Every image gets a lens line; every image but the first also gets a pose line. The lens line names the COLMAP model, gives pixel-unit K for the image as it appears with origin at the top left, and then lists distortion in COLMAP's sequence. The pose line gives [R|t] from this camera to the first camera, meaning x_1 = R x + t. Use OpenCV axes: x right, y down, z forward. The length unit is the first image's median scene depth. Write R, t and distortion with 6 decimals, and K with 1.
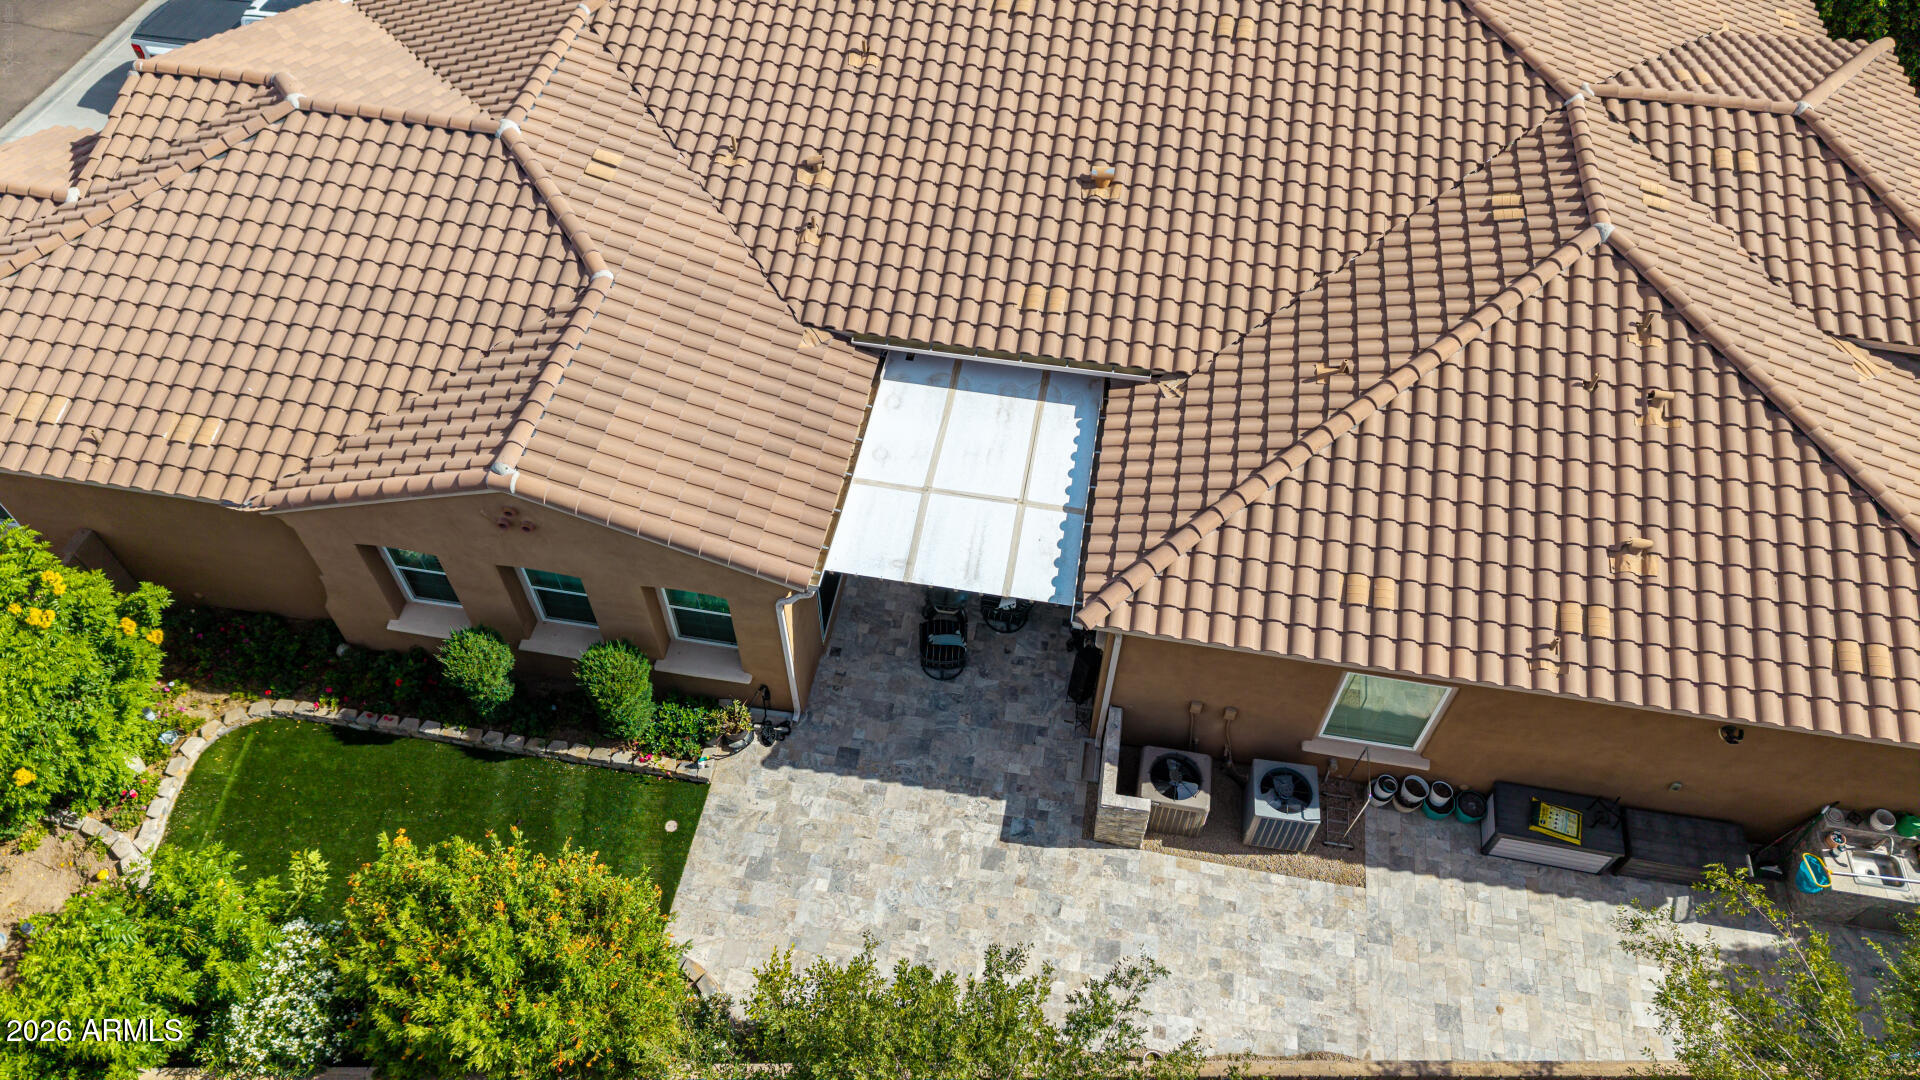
lens RADIAL K [[1267.9, 0, 960.0], [0, 1267.9, 540.0], [0, 0, 1]] dist [0.076884, -0.098929]
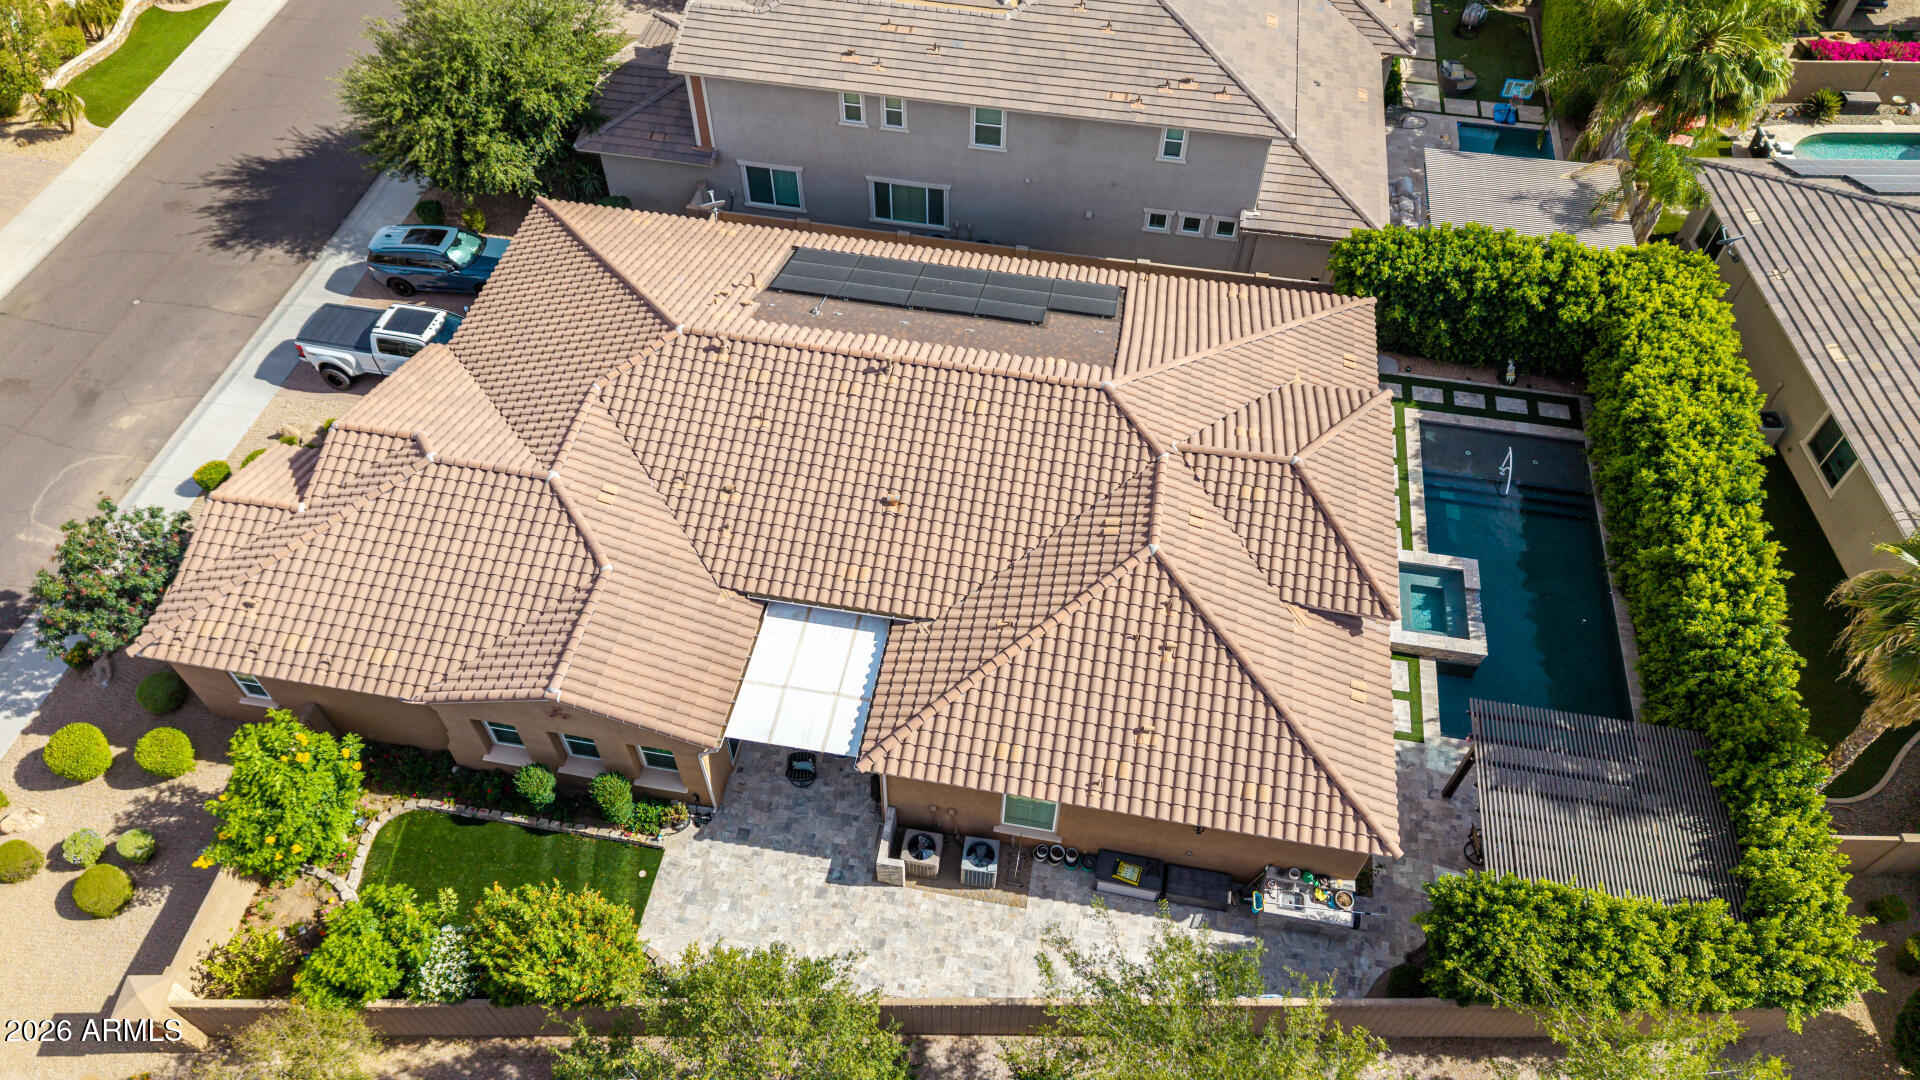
lens RADIAL K [[1263.4, 0, 960.0], [0, 1263.4, 540.0], [0, 0, 1]] dist [0.125747, -0.236034]
pose [[0.999976, 0.003220, -0.006070, 0.229378], [-0.003231, 0.999993, -0.001922, -0.242622], [0.006063, 0.001942, 0.999980, -0.793889]]
